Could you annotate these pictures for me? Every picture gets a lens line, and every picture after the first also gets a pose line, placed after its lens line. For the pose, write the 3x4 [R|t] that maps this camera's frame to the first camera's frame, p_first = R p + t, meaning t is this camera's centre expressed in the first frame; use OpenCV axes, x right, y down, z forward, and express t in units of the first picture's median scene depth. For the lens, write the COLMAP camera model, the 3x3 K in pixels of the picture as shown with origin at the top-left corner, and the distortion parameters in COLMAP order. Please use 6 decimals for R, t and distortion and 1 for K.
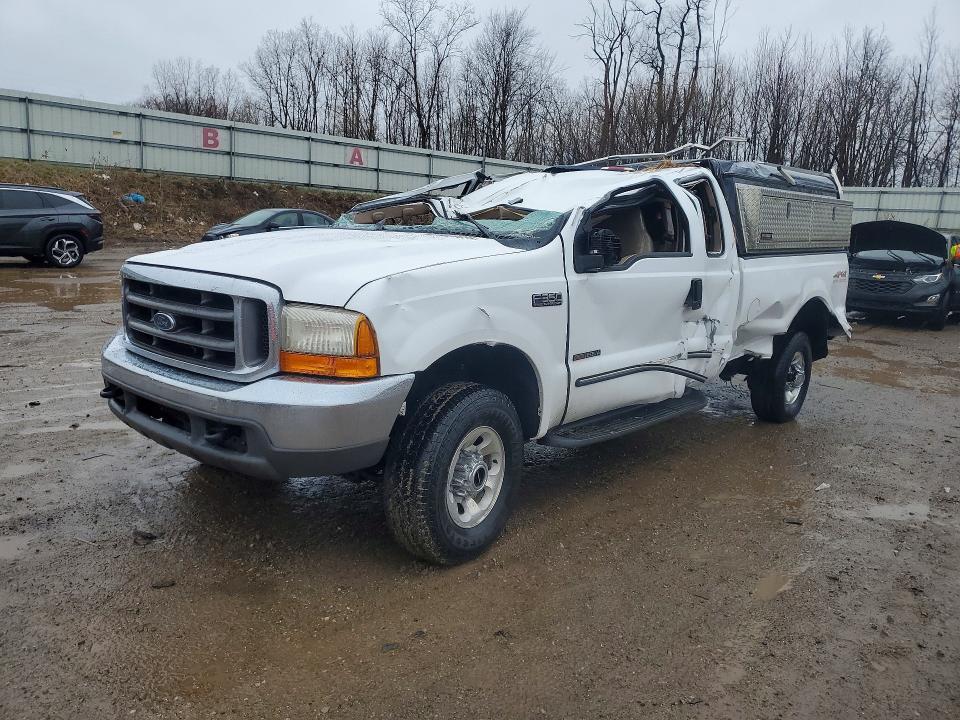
lens RADIAL K [[748.7, 0, 480.0], [0, 748.7, 360.0], [0, 0, 1]] dist [0.007307, -0.006882]
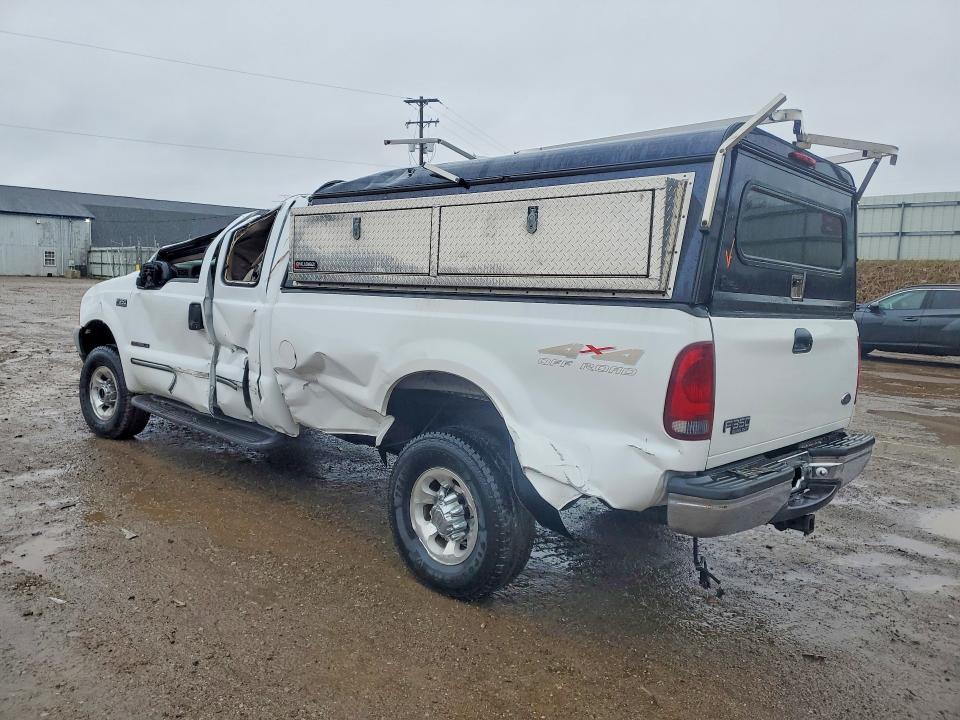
lens RADIAL K [[748.7, 0, 480.0], [0, 748.7, 360.0], [0, 0, 1]] dist [0.007307, -0.006882]
pose [[-0.004190, 0.057966, -0.998310, 1.243046], [-0.229381, 0.971644, 0.057381, -0.165598], [0.973328, 0.229234, 0.009225, 1.262763]]
